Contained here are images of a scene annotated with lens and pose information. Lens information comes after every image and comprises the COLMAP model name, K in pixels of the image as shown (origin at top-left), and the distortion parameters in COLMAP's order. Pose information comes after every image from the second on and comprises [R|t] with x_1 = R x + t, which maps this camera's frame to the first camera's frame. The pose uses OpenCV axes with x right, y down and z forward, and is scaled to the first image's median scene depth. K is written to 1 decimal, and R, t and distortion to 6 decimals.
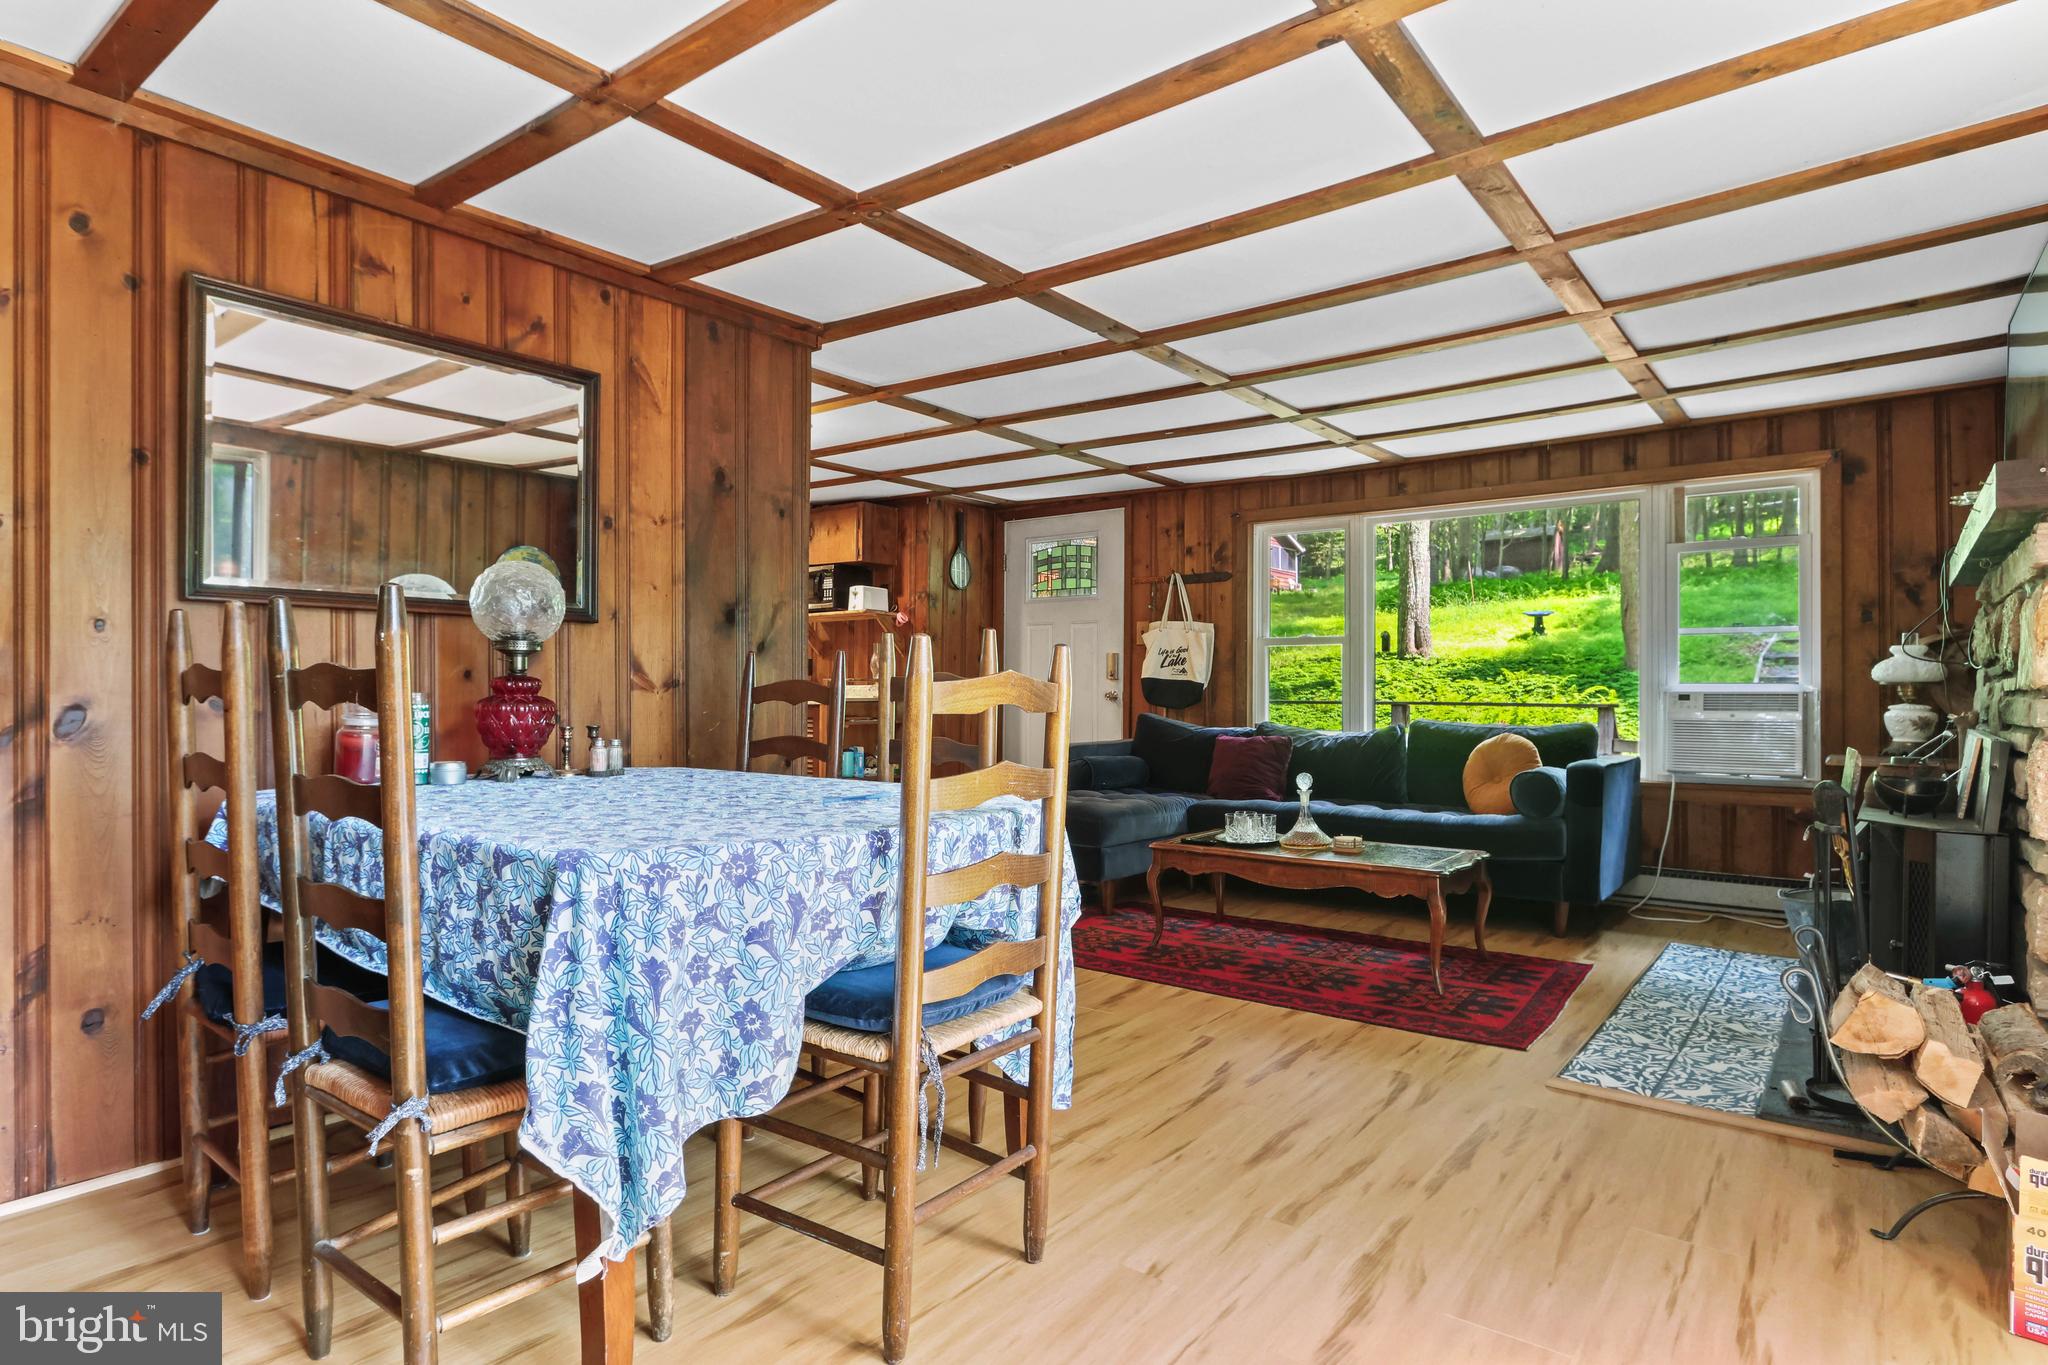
lens RADIAL K [[1109.2, 0, 1021.9], [0, 1109.2, 694.8], [0, 0, 1]] dist [-0.001801, 0.001238]
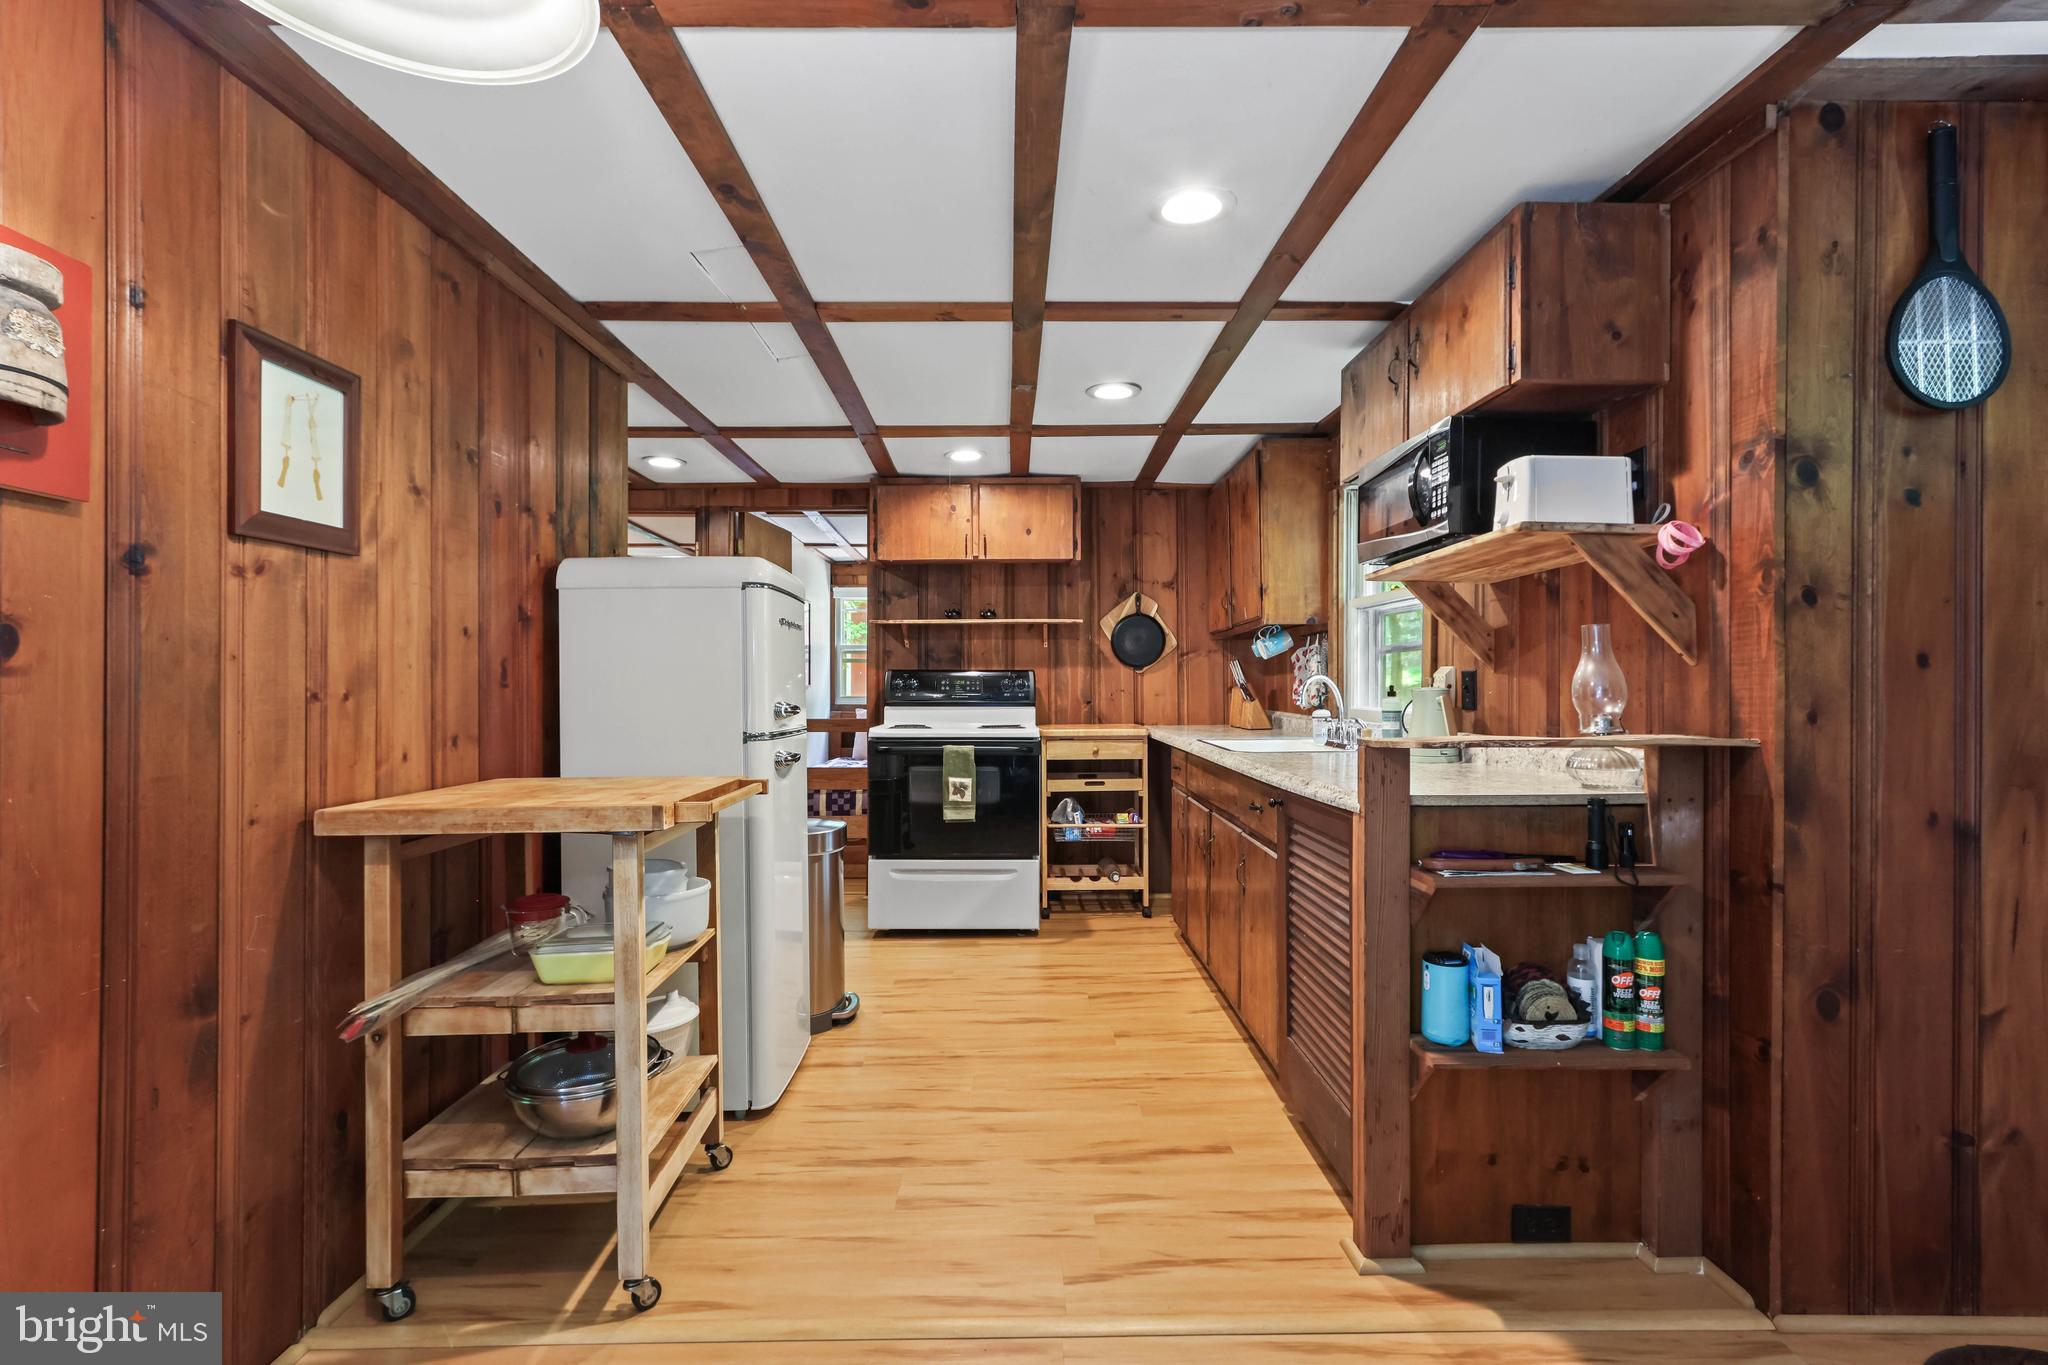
lens RADIAL K [[944.7, 0, 1020.9], [0, 944.7, 682.0], [0, 0, 1]] dist [-0.004538, 0.004509]
pose [[0.623889, -0.012286, -0.781416, -0.018636], [0.003021, 0.999907, -0.013309, -0.028414], [0.781507, 0.005943, 0.623868, 0.753093]]
